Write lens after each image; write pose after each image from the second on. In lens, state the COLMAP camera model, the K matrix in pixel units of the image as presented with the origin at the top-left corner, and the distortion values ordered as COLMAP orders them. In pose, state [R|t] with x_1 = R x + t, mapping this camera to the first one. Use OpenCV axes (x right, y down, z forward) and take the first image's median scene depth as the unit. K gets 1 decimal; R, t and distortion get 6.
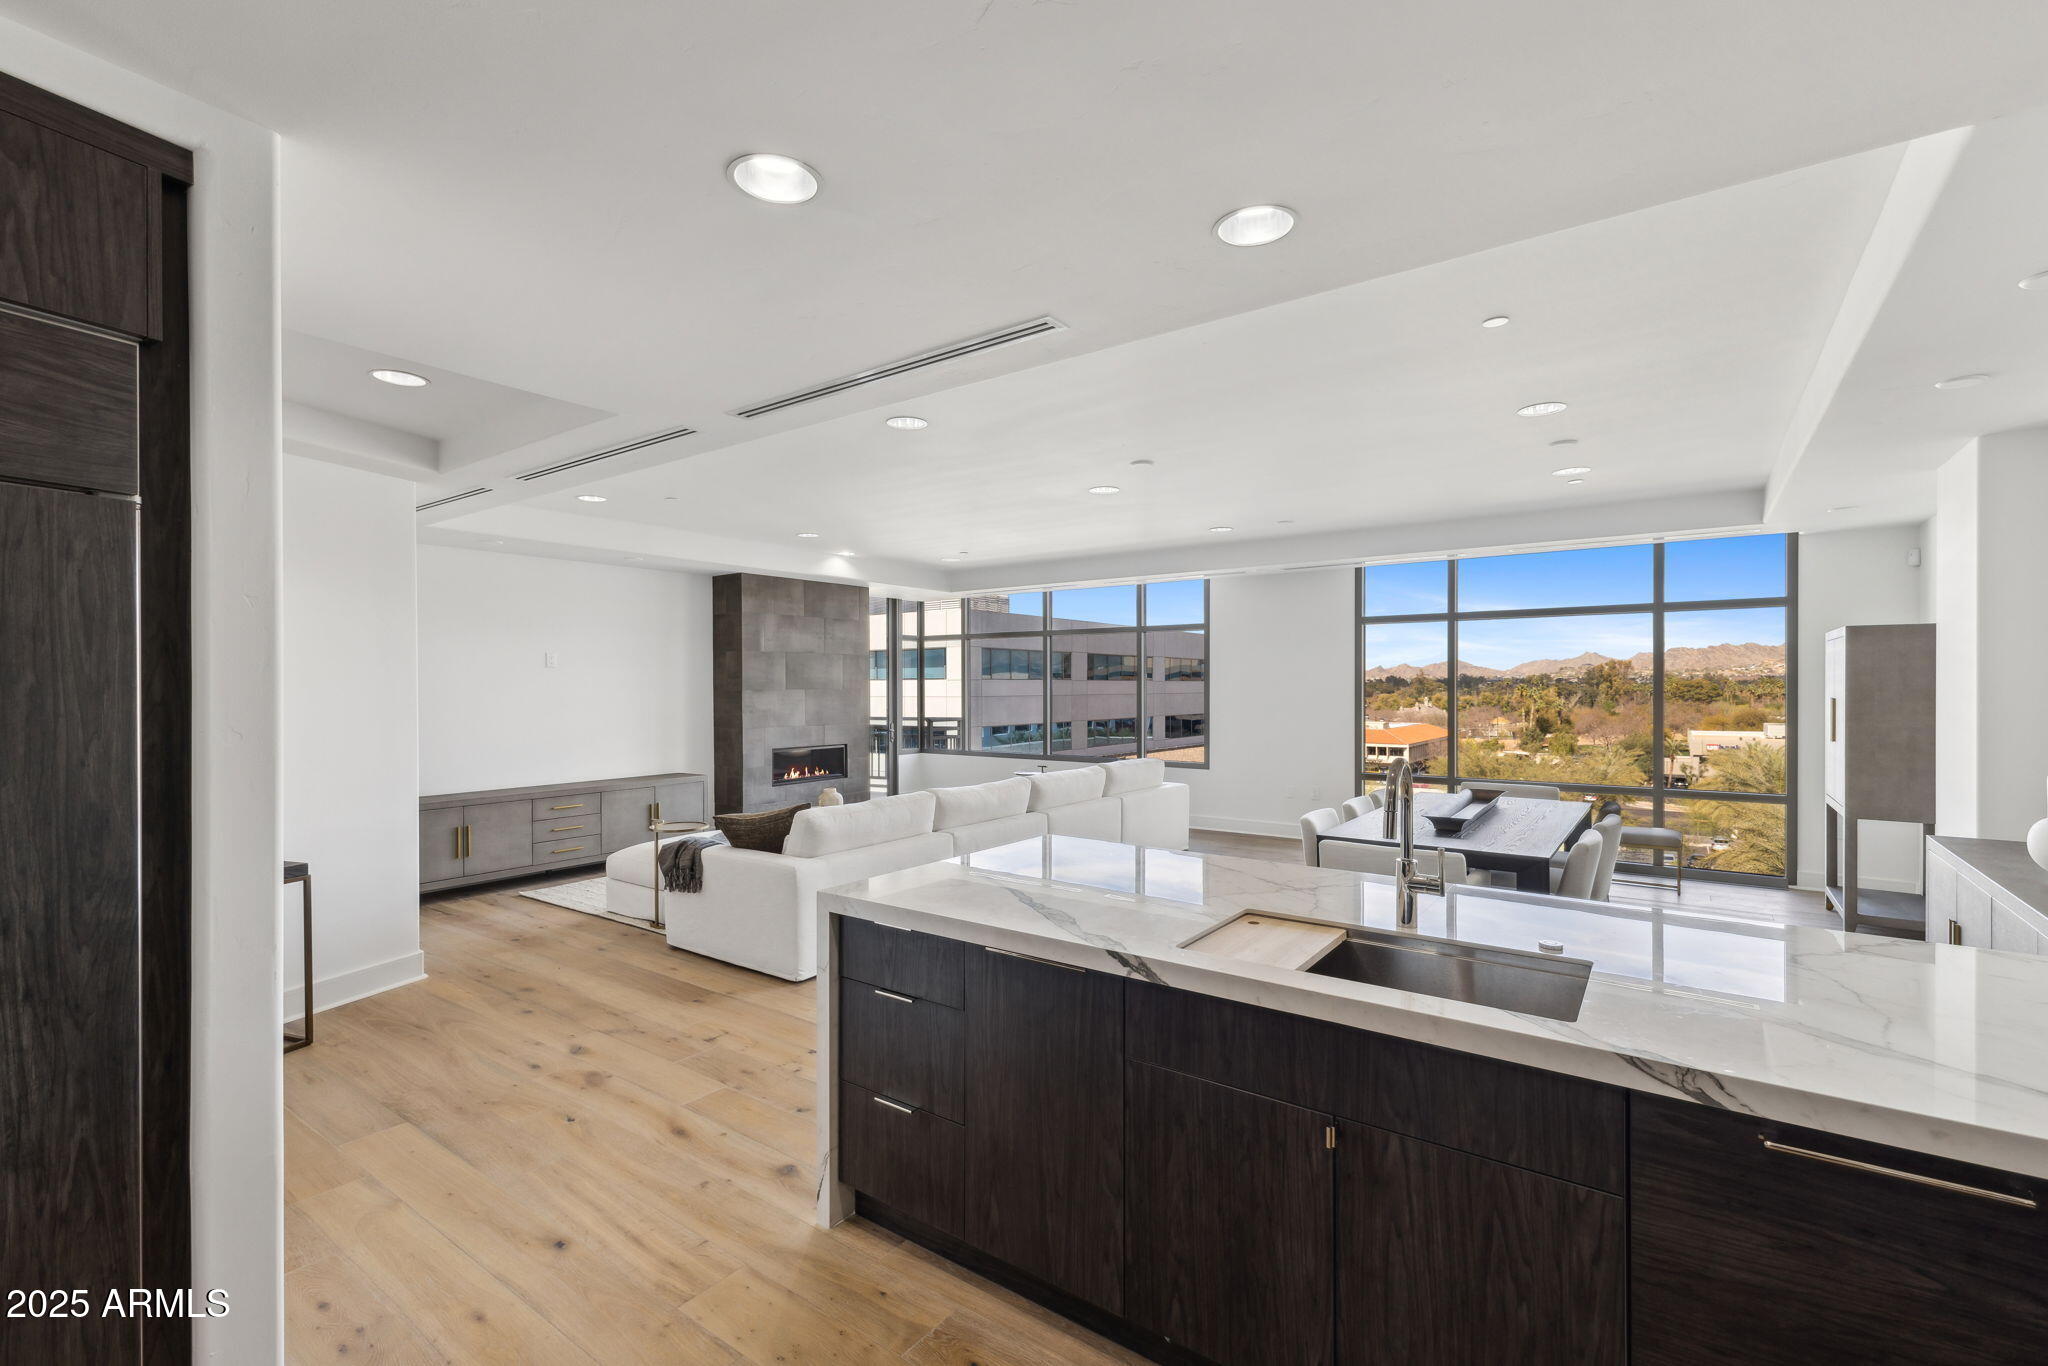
lens RADIAL K [[897.9, 0, 1024.0], [0, 897.9, 683.0], [0, 0, 1]] dist [0.010962, -0.000185]
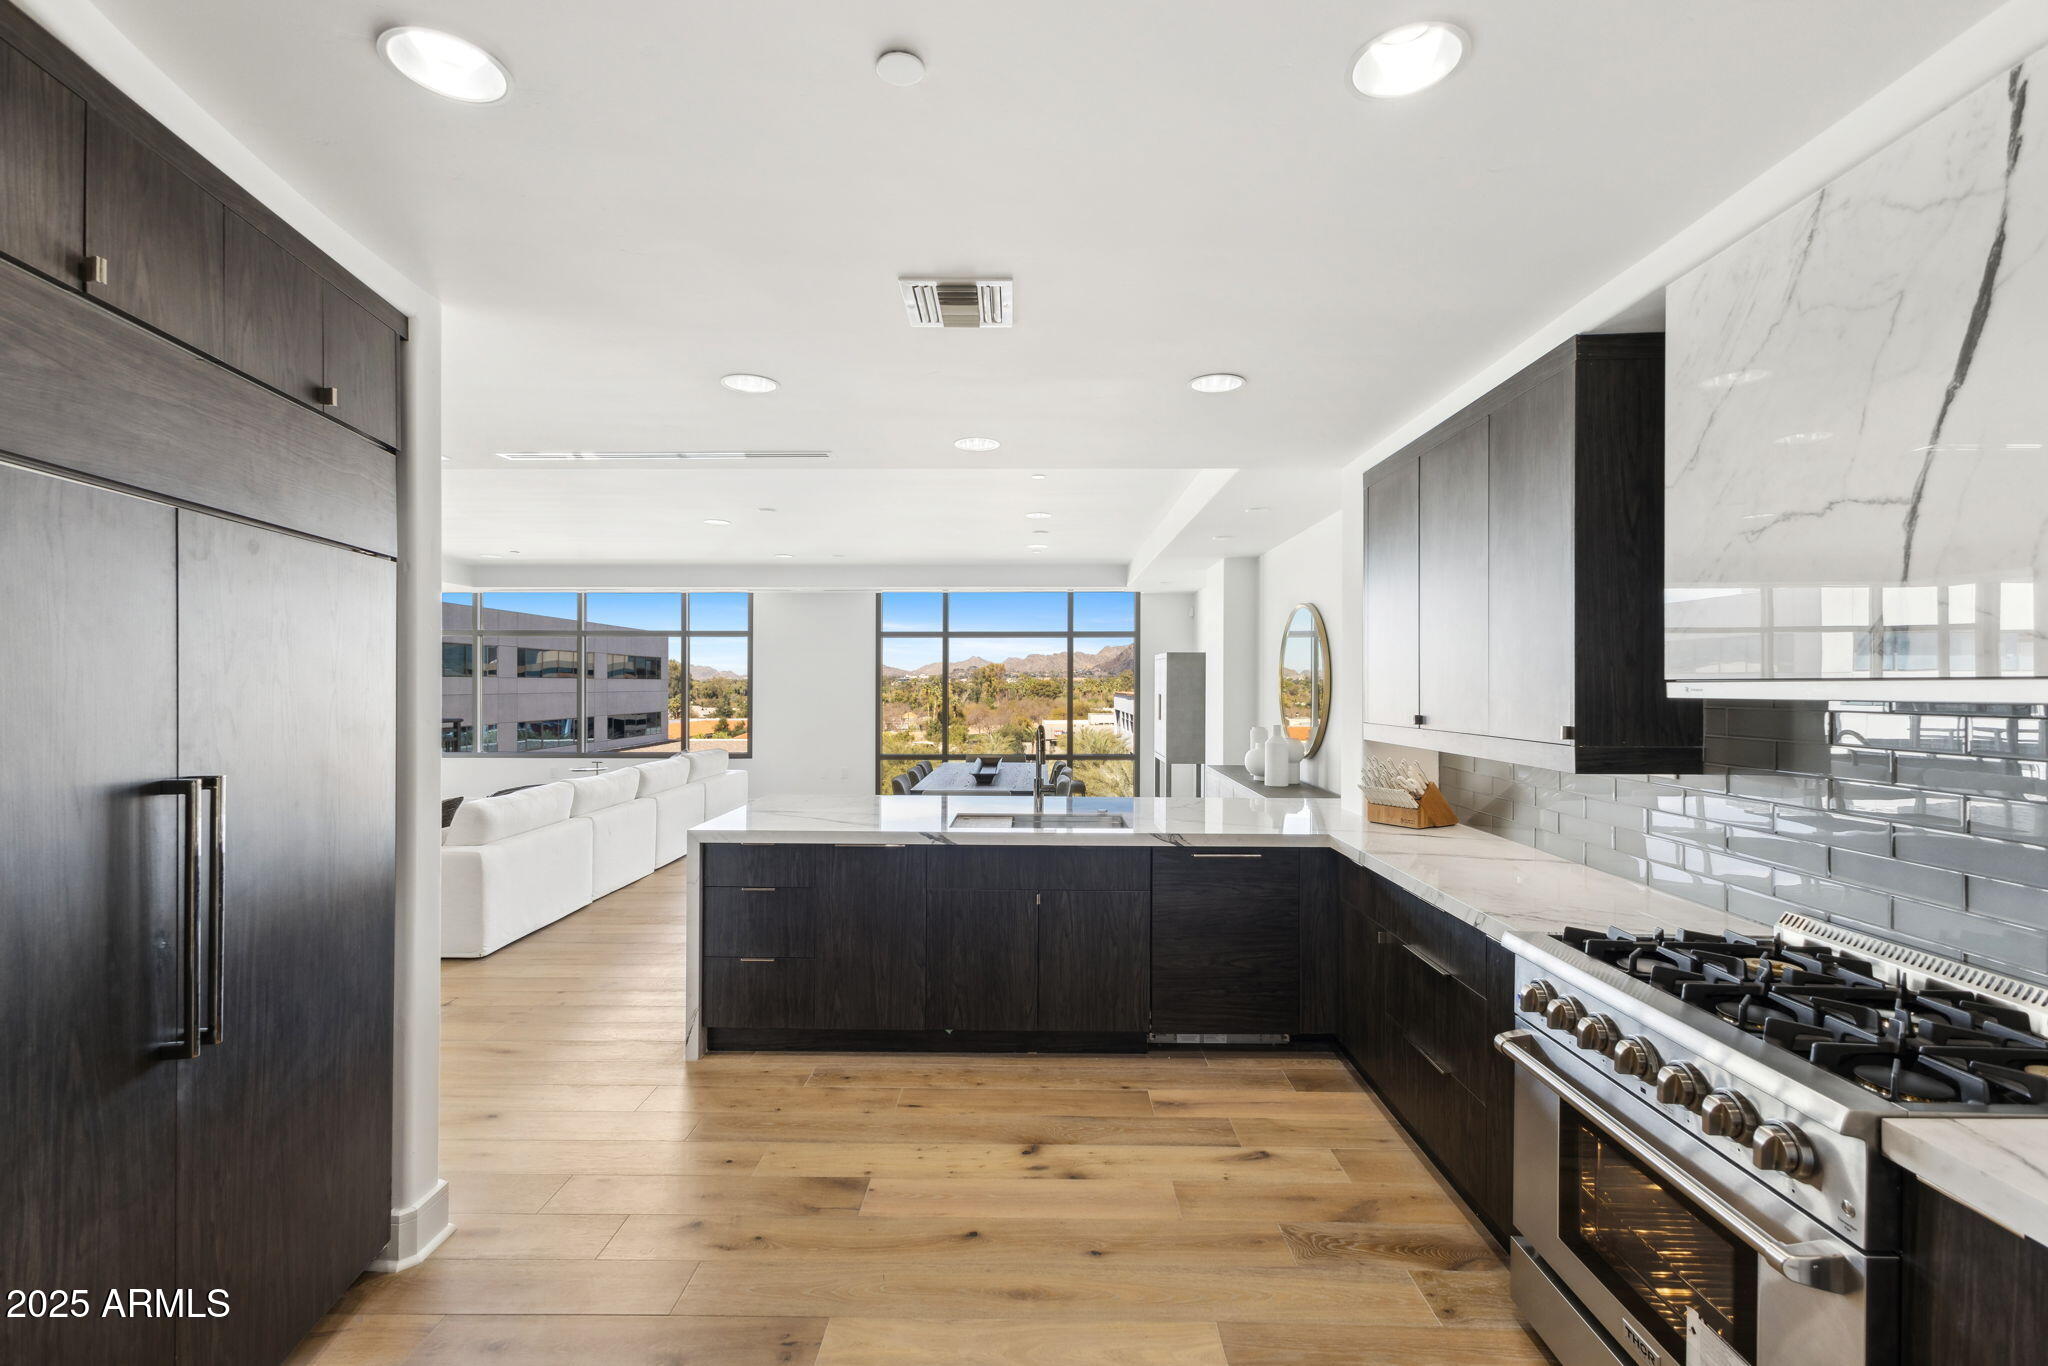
lens RADIAL K [[897.9, 0, 1024.0], [0, 897.9, 683.0], [0, 0, 1]] dist [0.010962, -0.000185]
pose [[0.815052, 0.004047, 0.579374, -0.222806], [-0.005246, 0.999986, 0.000396, -0.002774], [-0.579364, -0.003362, 0.815062, -0.173121]]
